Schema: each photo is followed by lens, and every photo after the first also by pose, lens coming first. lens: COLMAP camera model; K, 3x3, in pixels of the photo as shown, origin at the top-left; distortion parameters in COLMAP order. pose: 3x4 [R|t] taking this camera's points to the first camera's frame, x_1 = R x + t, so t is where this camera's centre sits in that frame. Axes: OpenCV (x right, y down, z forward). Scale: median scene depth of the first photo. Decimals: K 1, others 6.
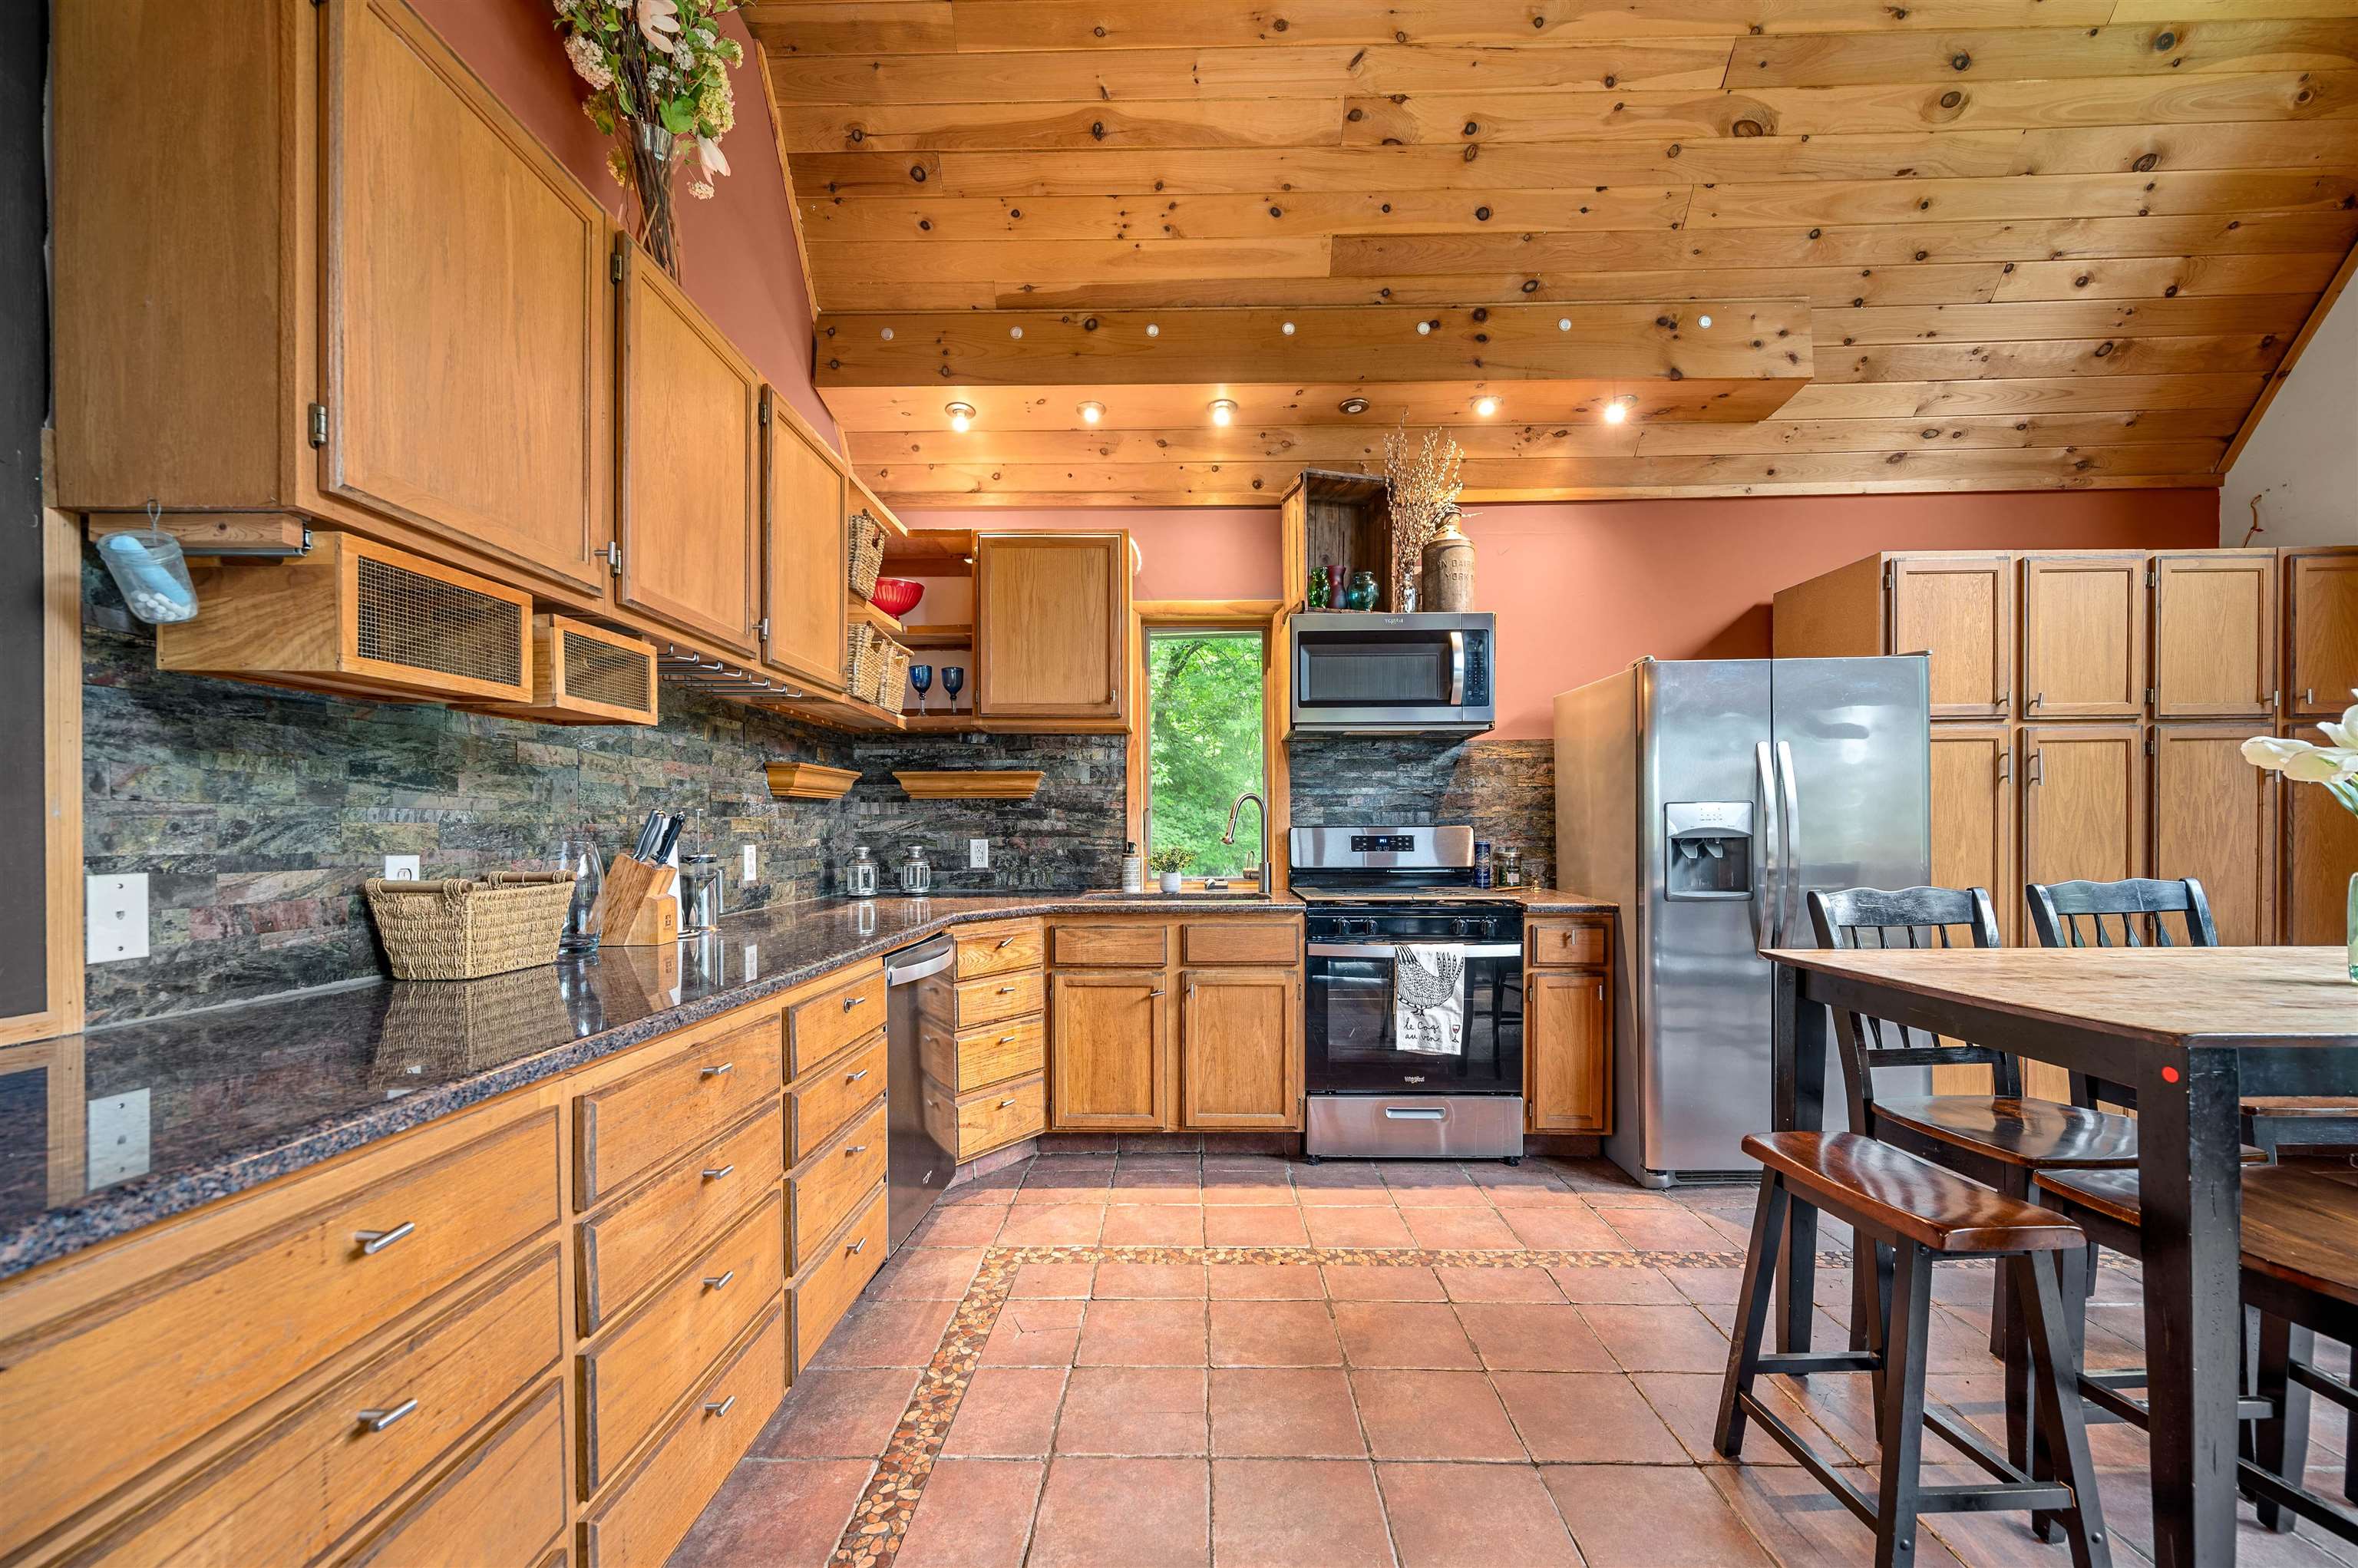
lens RADIAL K [[940.3, 0, 1176.9], [0, 940.3, 836.5], [0, 0, 1]] dist [-0.001587, 0.000120]
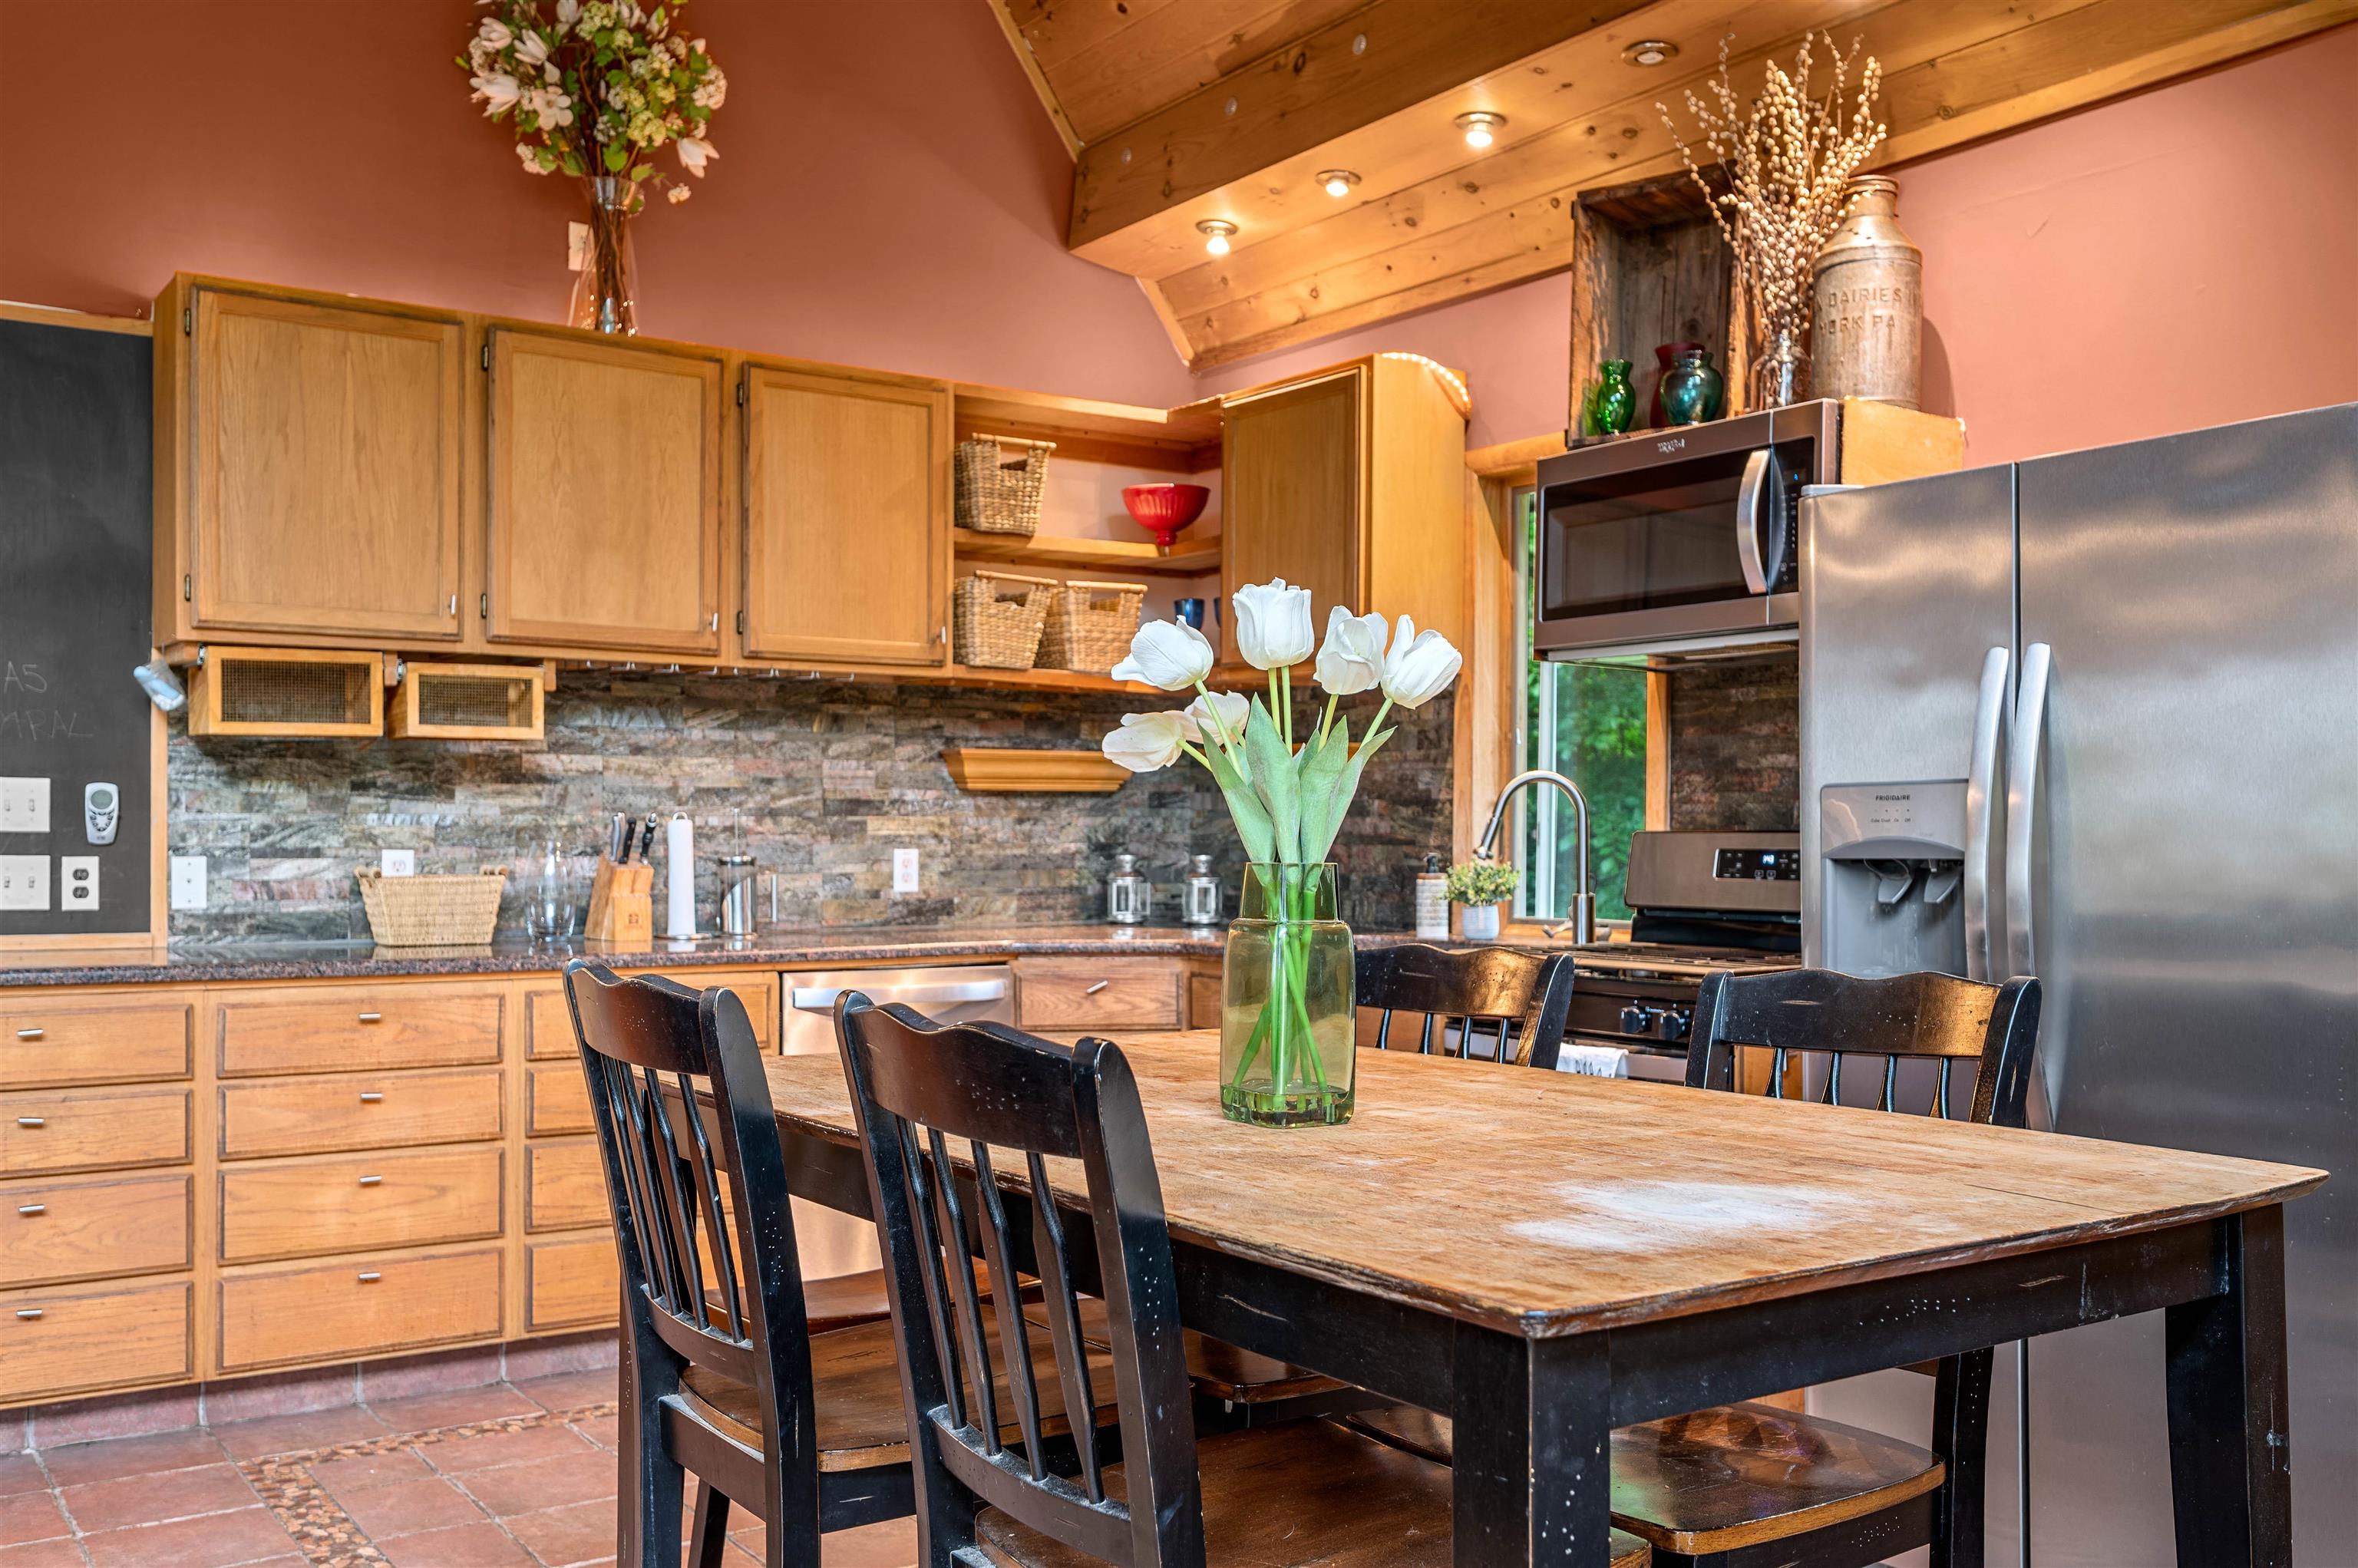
lens RADIAL K [[2078.1, 0, 1191.5], [0, 2078.1, 831.3], [0, 0, 1]] dist [-0.011363, 0.015326]
pose [[0.590816, 0.004817, -0.806792, 1.111849], [-0.009887, 0.999950, -0.001270, -0.007125], [0.806746, 0.008727, 0.590835, 0.096427]]
